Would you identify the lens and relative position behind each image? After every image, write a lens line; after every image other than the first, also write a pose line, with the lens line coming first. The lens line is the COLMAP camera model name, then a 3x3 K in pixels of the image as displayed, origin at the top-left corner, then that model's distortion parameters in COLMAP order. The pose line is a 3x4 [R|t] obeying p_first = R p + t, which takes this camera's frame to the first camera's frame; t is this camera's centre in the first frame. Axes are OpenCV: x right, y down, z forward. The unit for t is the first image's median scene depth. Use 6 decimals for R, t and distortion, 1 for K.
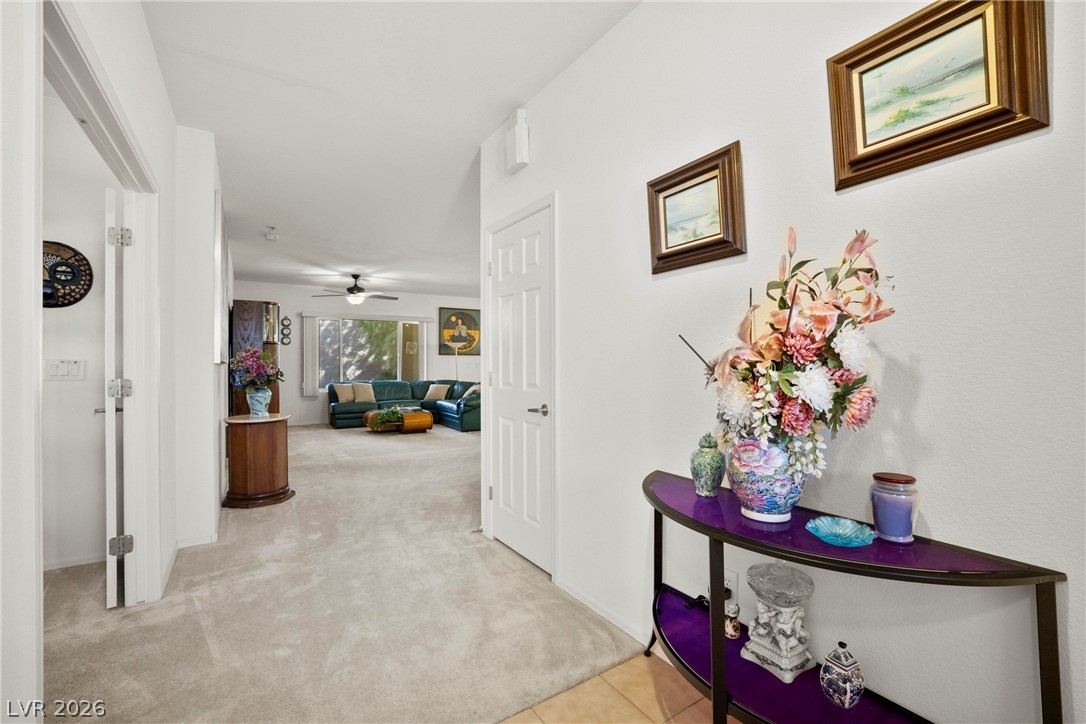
lens RADIAL K [[466.9, 0, 547.7], [0, 466.9, 364.8], [0, 0, 1]] dist [-0.021298, 0.007543]
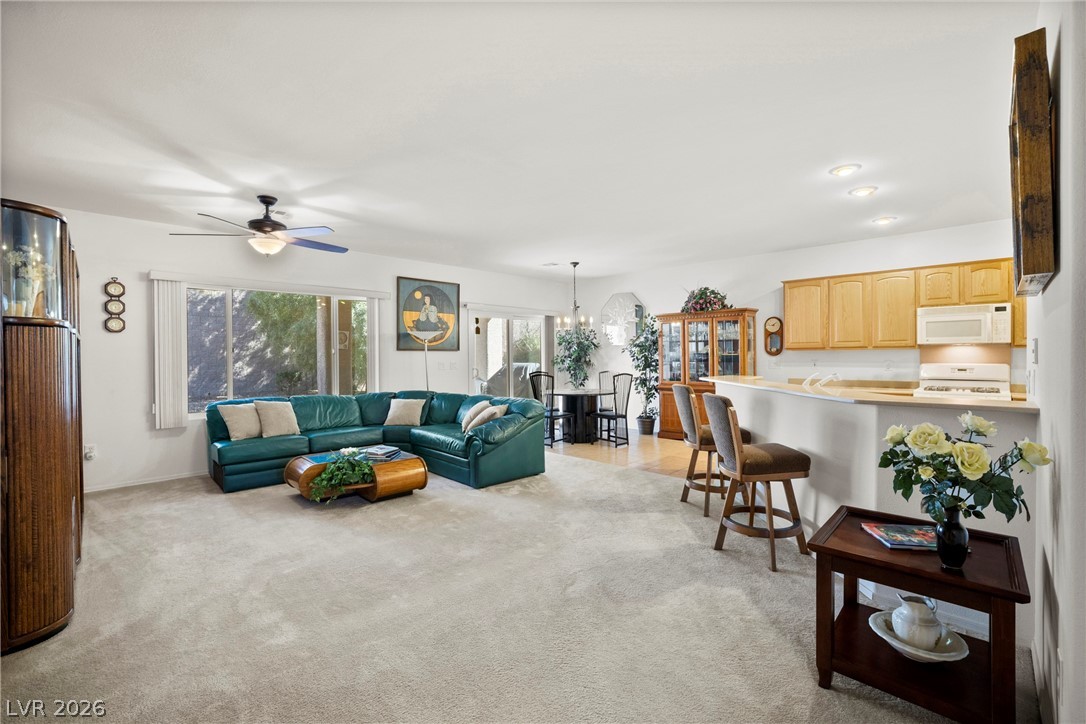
lens RADIAL K [[466.9, 0, 541.6], [0, 466.9, 367.0], [0, 0, 1]] dist [-0.021298, 0.007543]
pose [[0.978565, -0.005733, 0.205861, -0.201958], [0.001138, 0.999748, 0.022432, -0.015407], [-0.205937, -0.021717, 0.978324, 0.394905]]
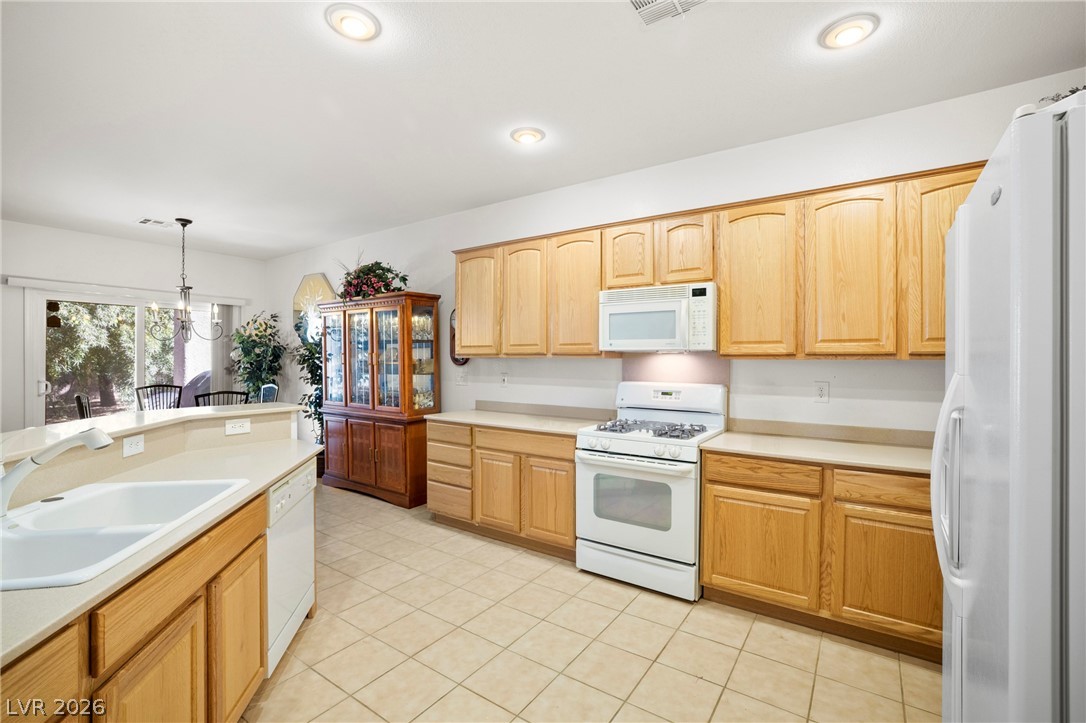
lens RADIAL K [[466.9, 0, 535.2], [0, 466.9, 358.5], [0, 0, 1]] dist [-0.021298, 0.007543]
pose [[0.929559, 0.005281, 0.368635, 0.198722], [-0.005781, 0.999983, 0.000253, -0.024319], [-0.368627, -0.002366, 0.929574, 0.552290]]
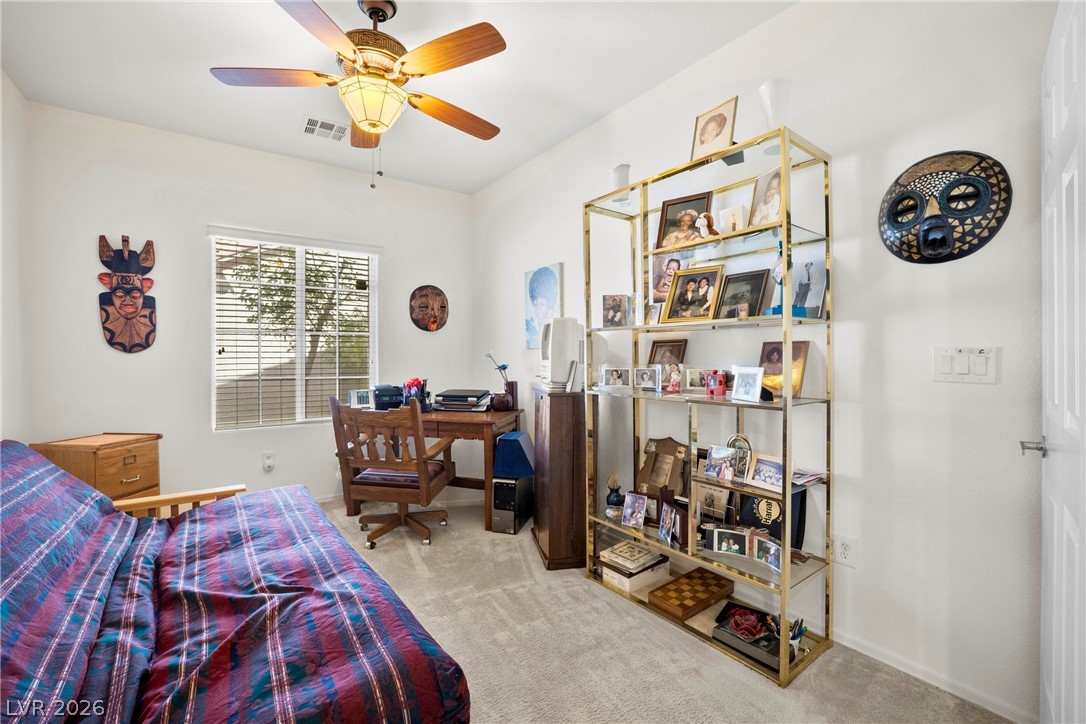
lens RADIAL K [[466.9, 0, 542.8], [0, 466.9, 356.9], [0, 0, 1]] dist [-0.021298, 0.007543]
pose [[0.035504, 0.001568, -0.999368, -0.151241], [0.005492, 0.999983, 0.001764, -0.000900], [0.999354, -0.005551, 0.035494, 0.138986]]
